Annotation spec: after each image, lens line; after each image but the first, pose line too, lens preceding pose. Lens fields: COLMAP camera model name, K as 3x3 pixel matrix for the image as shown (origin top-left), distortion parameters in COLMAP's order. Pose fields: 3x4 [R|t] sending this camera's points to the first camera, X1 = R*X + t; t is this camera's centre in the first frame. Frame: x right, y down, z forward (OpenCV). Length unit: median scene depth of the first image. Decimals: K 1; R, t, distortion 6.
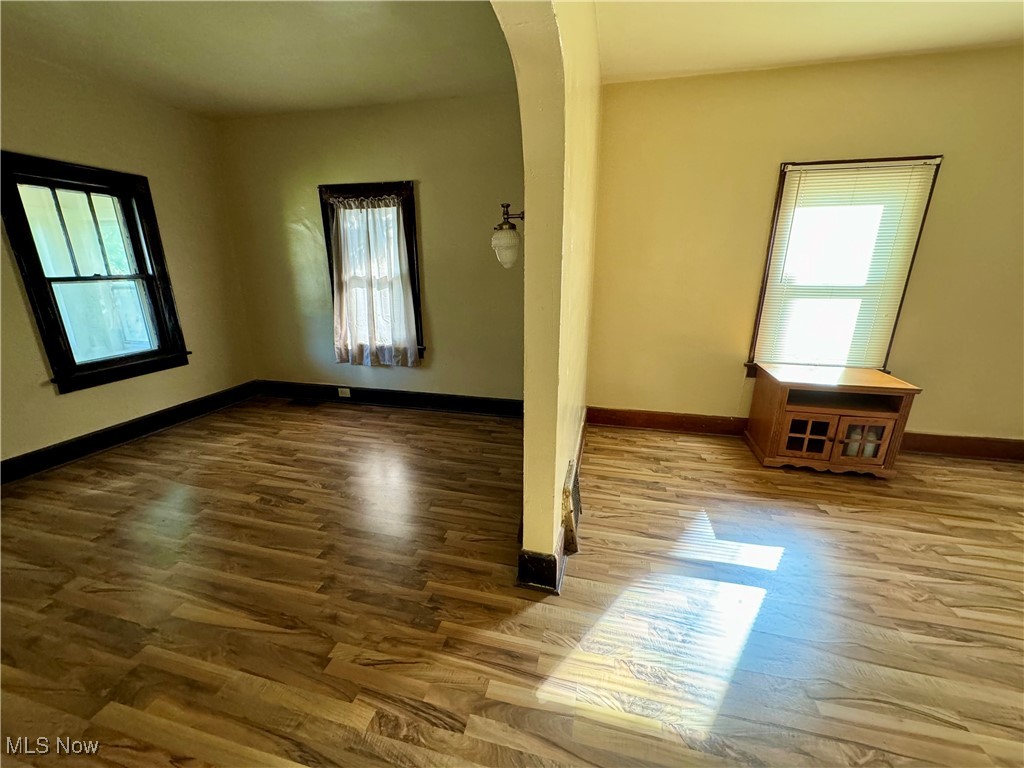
lens RADIAL K [[410.4, 0, 511.2], [0, 410.4, 382.9], [0, 0, 1]] dist [-0.000520, -0.000549]
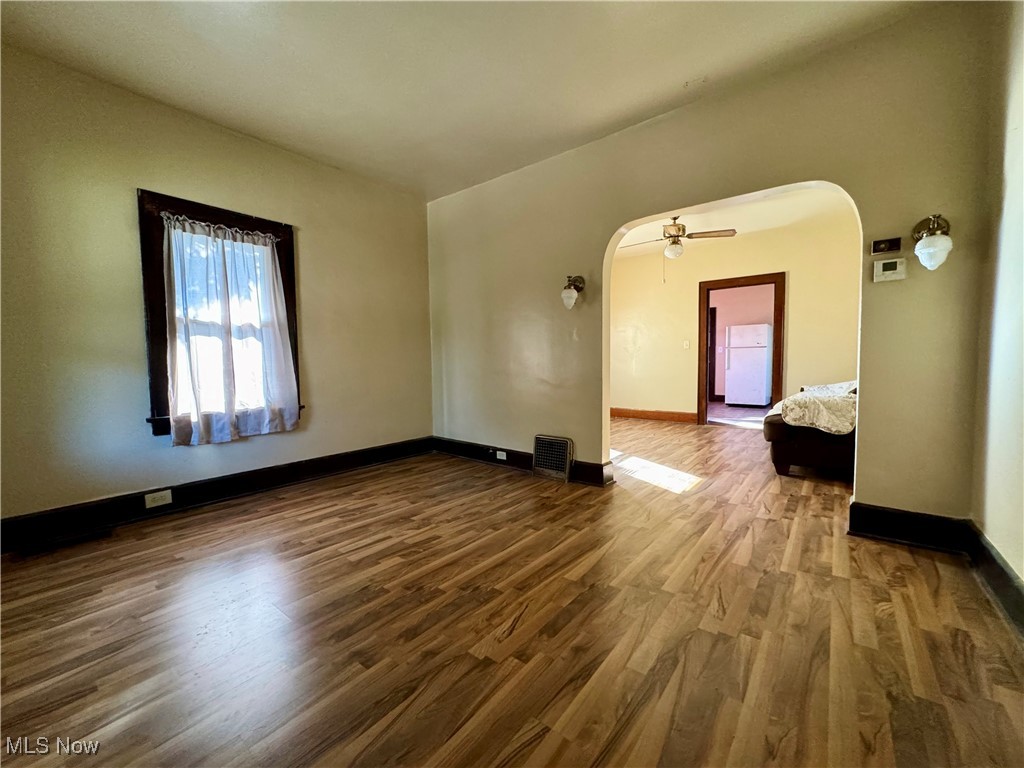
lens RADIAL K [[410.4, 0, 510.7], [0, 410.4, 385.2], [0, 0, 1]] dist [-0.000520, -0.000549]
pose [[0.421206, -0.059628, 0.905003, -0.837208], [0.264732, 0.962466, -0.059797, 0.041155], [-0.867469, 0.264770, 0.421182, 0.253558]]
